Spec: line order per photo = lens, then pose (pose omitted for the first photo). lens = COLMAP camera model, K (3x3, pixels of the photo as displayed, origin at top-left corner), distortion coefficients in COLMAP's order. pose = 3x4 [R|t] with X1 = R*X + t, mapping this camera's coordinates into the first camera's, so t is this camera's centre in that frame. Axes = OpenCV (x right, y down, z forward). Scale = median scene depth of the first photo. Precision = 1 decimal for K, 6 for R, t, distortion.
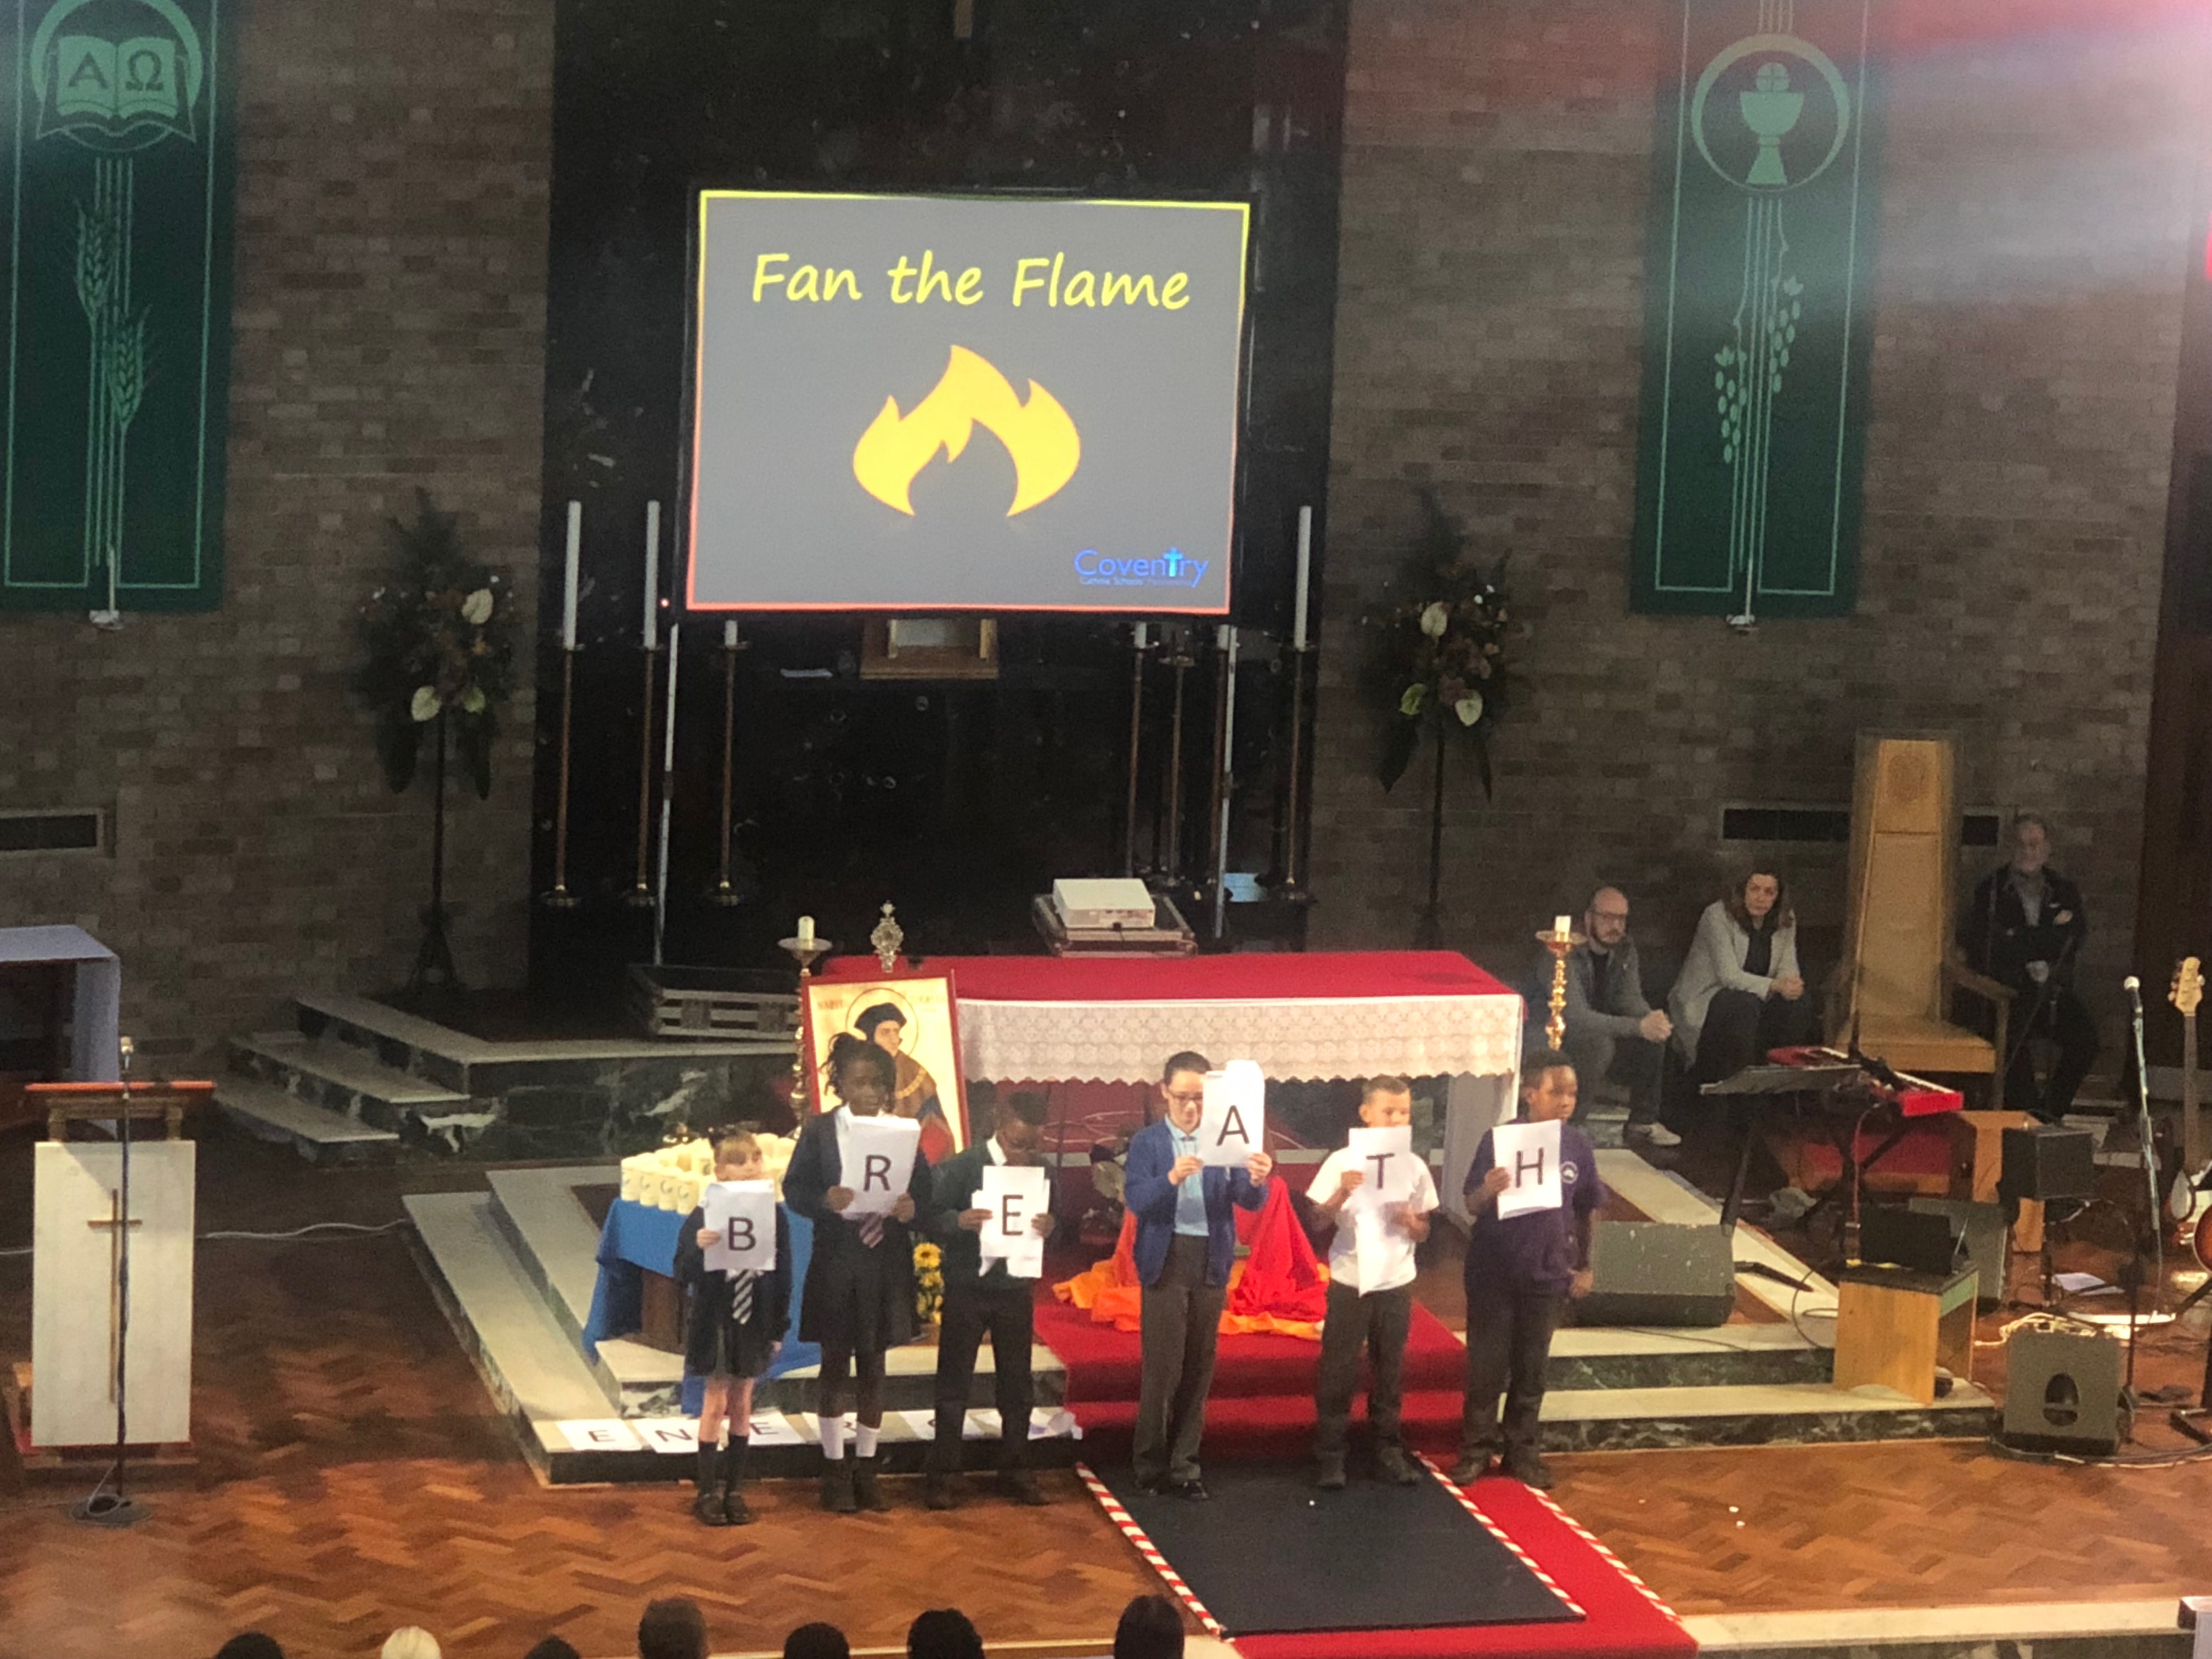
lens RADIAL K [[6181.7, 0, 1106.0], [0, 6181.7, 829.5], [0, 0, 1]] dist [-0.102991, 1.962936]
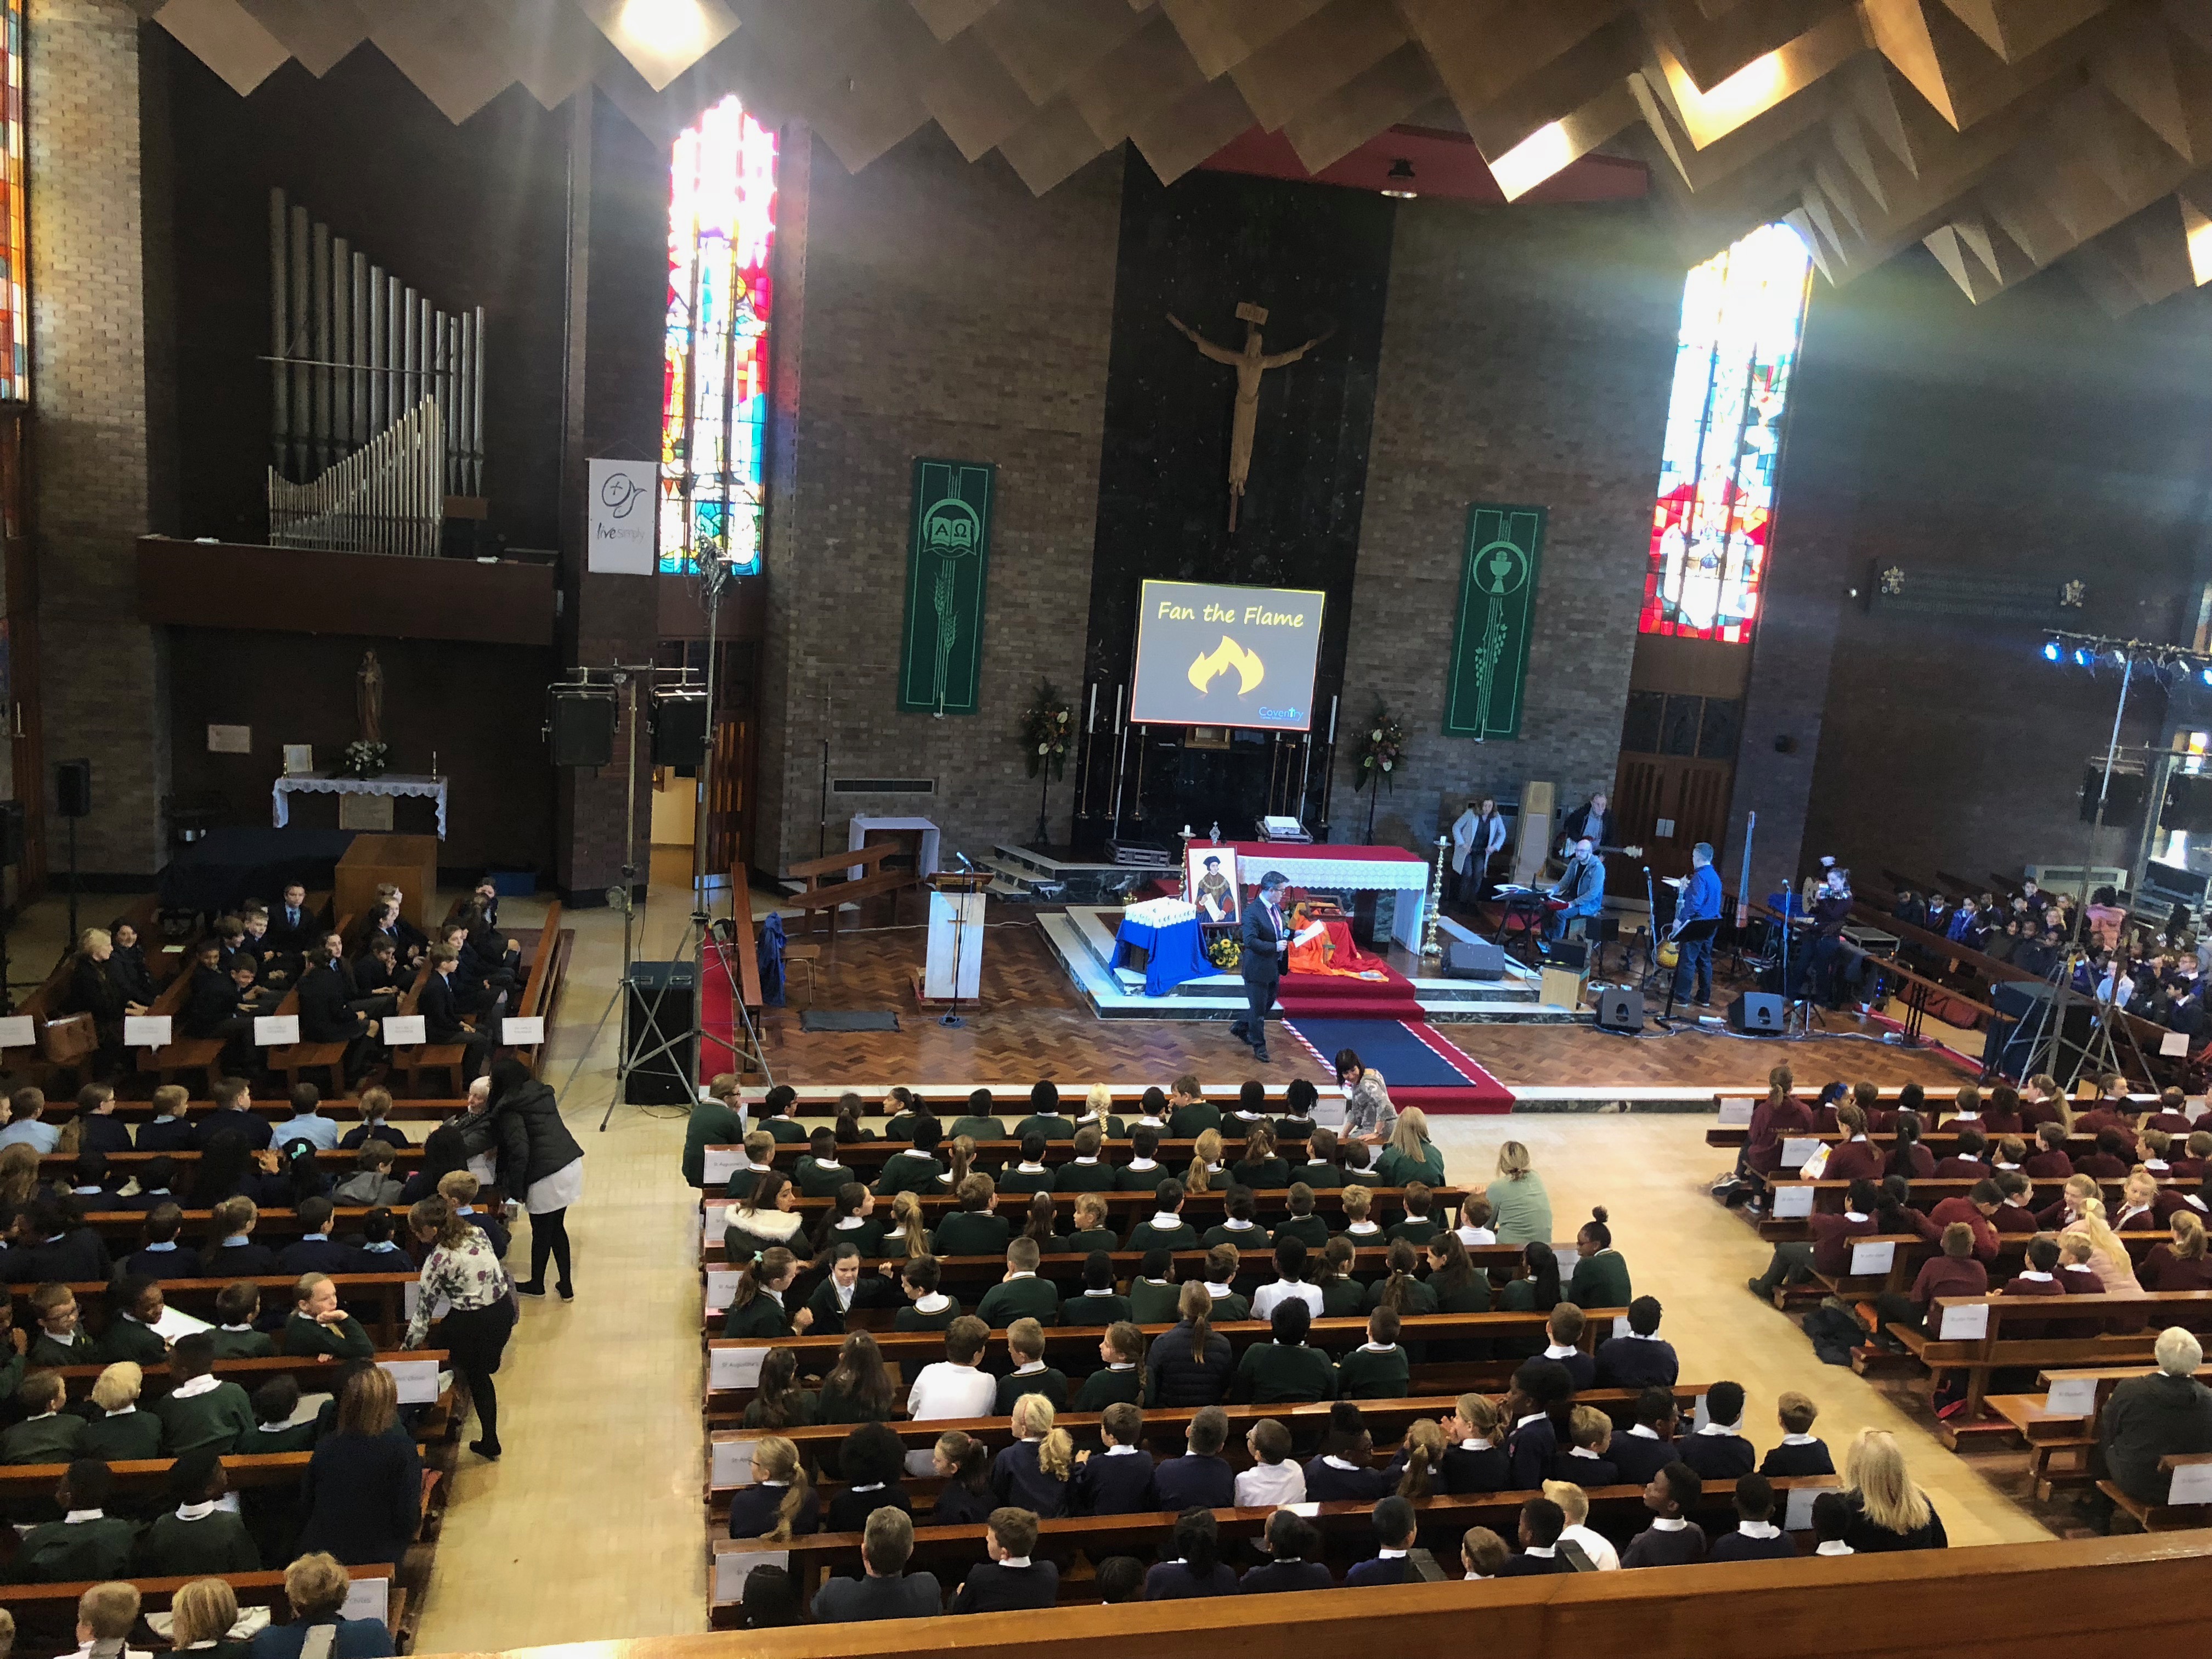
lens RADIAL K [[1823.9, 0, 1106.0], [0, 1823.9, 829.5], [0, 0, 1]] dist [0.160174, -0.625915]
pose [[0.998564, 0.043356, -0.031482, -0.050735], [-0.042922, 0.998976, 0.014336, 0.004745], [0.032072, -0.012964, 0.999401, 0.119021]]
